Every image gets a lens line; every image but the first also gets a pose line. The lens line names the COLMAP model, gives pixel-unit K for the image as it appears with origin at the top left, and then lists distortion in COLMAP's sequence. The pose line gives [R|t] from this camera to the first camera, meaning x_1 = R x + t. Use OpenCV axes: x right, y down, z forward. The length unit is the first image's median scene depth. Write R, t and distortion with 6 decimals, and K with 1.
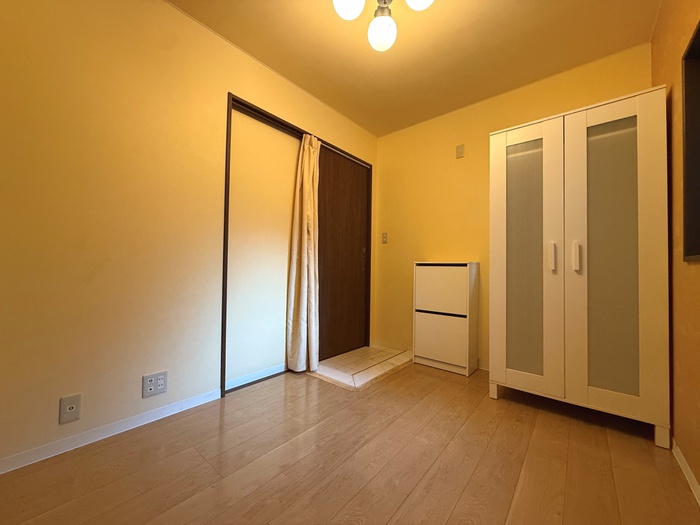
lens RADIAL K [[276.6, 0, 350.0], [0, 276.6, 262.5], [0, 0, 1]] dist [0.000231, 0.000046]
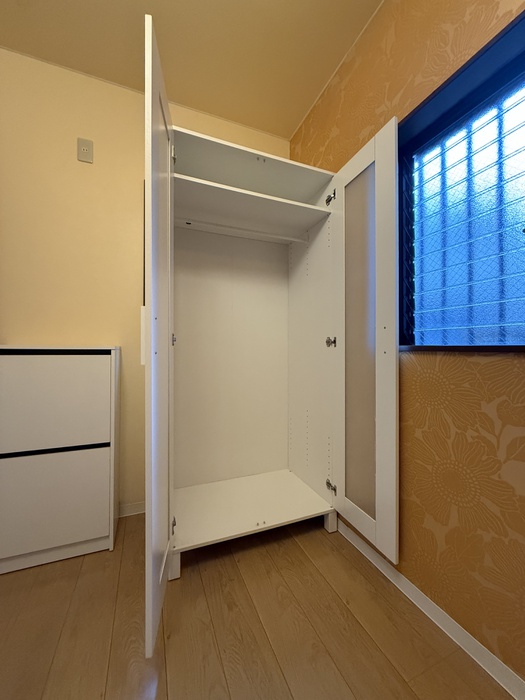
lens RADIAL K [[276.6, 0, 262.5], [0, 276.6, 350.0], [0, 0, 1]] dist [0.000231, 0.000046]
pose [[0.472128, -0.011594, 0.881454, 0.076340], [-0.000734, 0.999908, 0.013546, -0.002925], [-0.881530, -0.007043, 0.472076, 0.464916]]
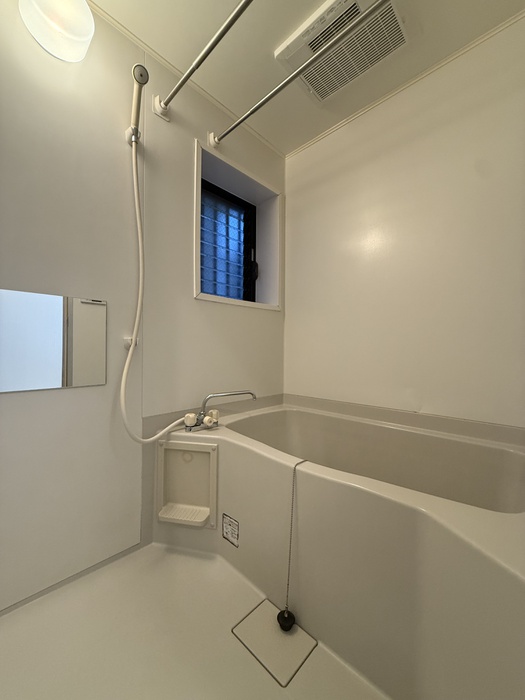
lens RADIAL K [[276.6, 0, 262.5], [0, 276.6, 350.0], [0, 0, 1]] dist [0.000231, 0.000046]
pose [[-0.997470, -0.017976, 0.068780, 0.760428], [-0.018549, 0.999798, -0.007710, 0.083501], [-0.068628, -0.008966, -0.997602, 1.652443]]
